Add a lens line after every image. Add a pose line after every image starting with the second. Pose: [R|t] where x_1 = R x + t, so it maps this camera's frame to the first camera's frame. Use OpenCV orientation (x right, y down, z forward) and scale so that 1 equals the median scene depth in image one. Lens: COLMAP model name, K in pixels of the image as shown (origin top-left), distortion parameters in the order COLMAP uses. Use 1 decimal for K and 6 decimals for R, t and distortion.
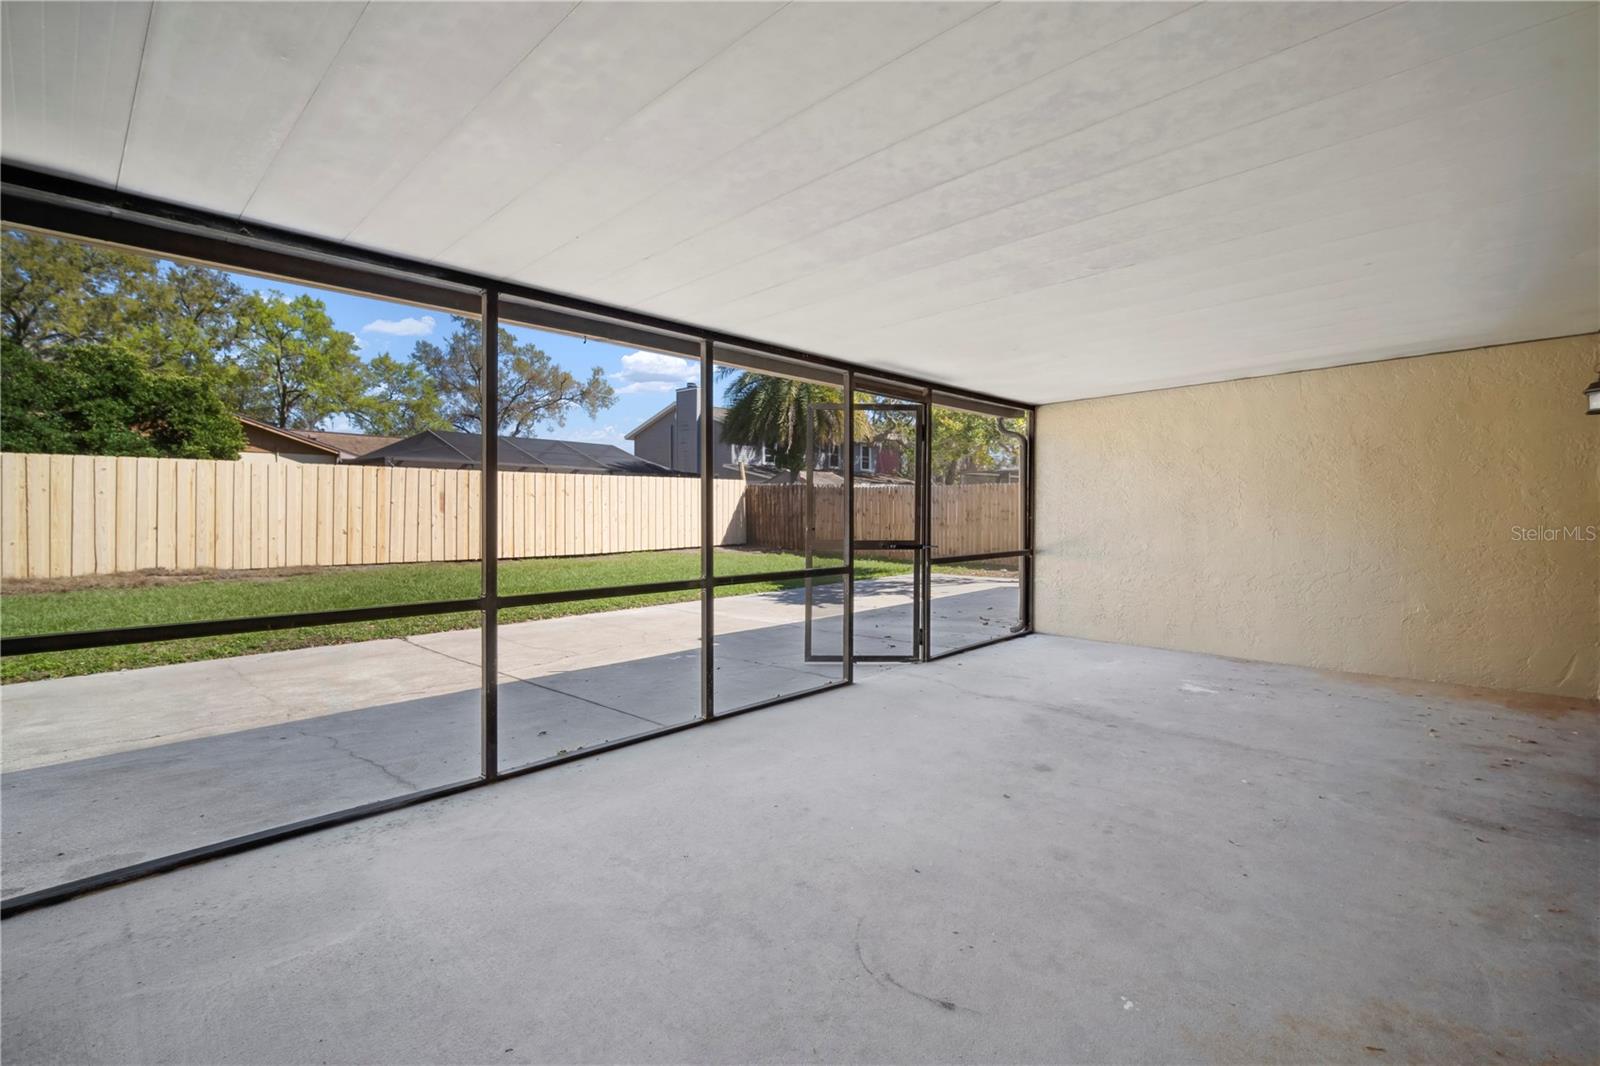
lens RADIAL K [[705.7, 0, 804.6], [0, 705.7, 525.0], [0, 0, 1]] dist [-0.013155, 0.003366]
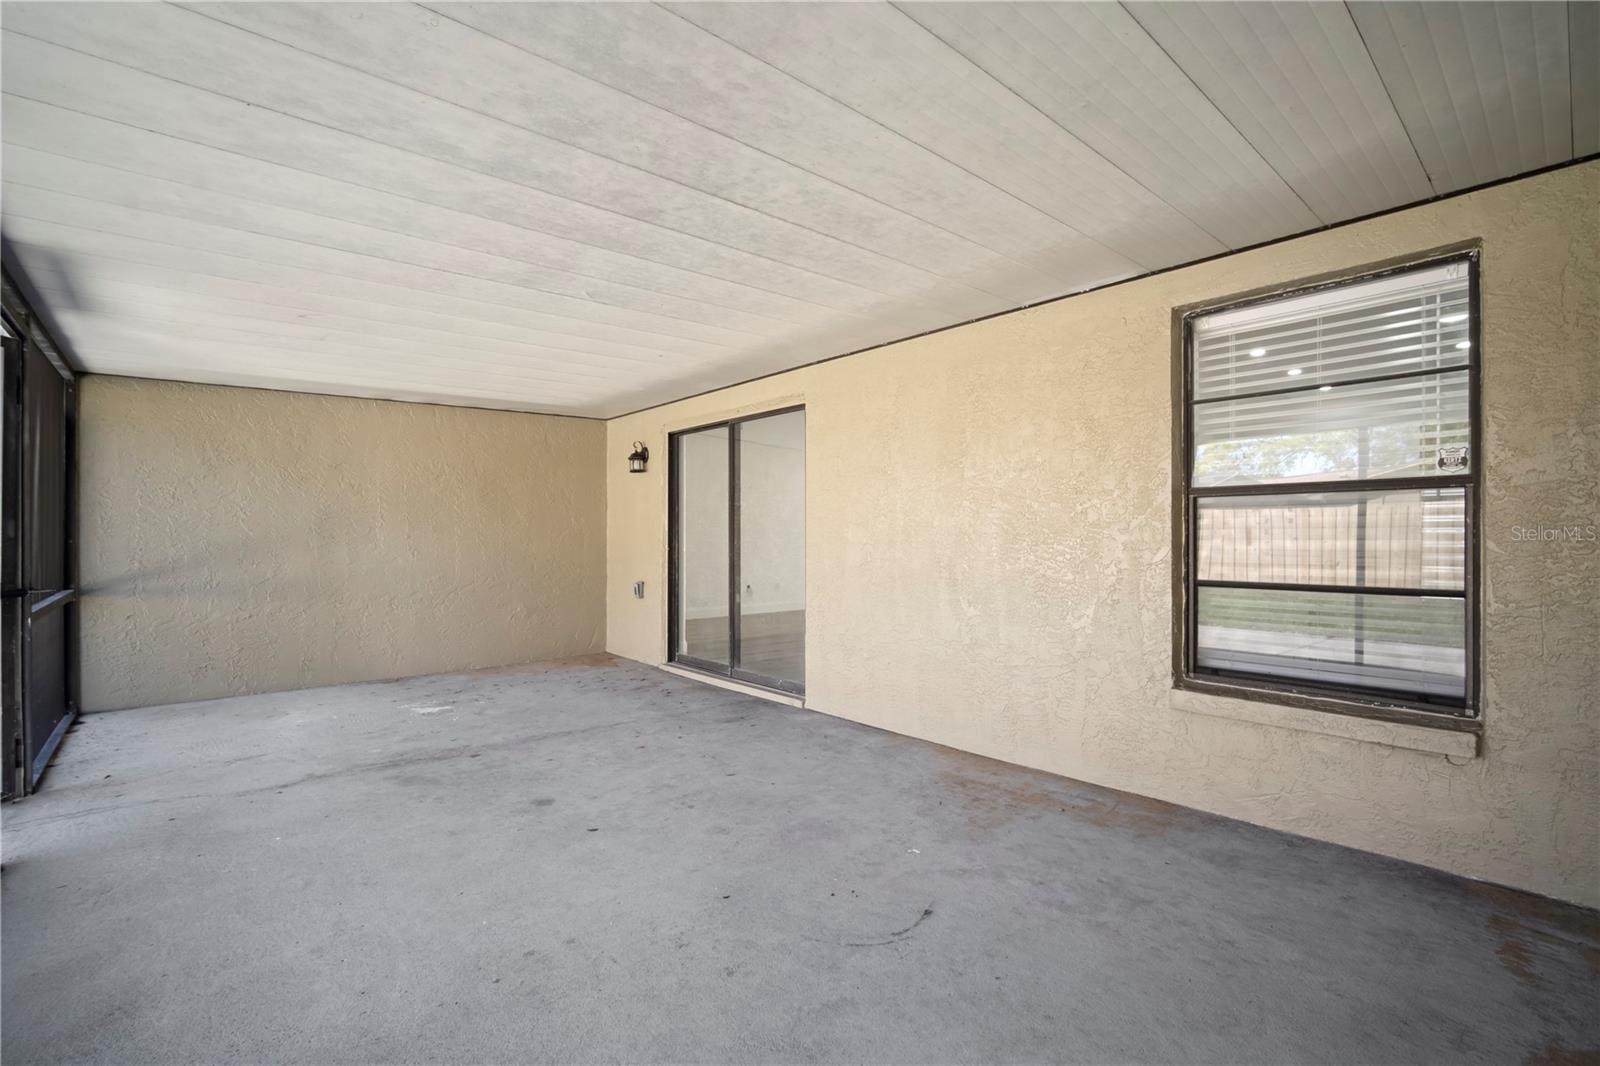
lens RADIAL K [[705.7, 0, 784.9], [0, 705.7, 554.2], [0, 0, 1]] dist [-0.013155, 0.003366]
pose [[0.089504, -0.021893, 0.995746, -0.344727], [0.015794, 0.999664, 0.020560, -0.000524], [-0.995861, 0.013886, 0.089820, 0.359341]]
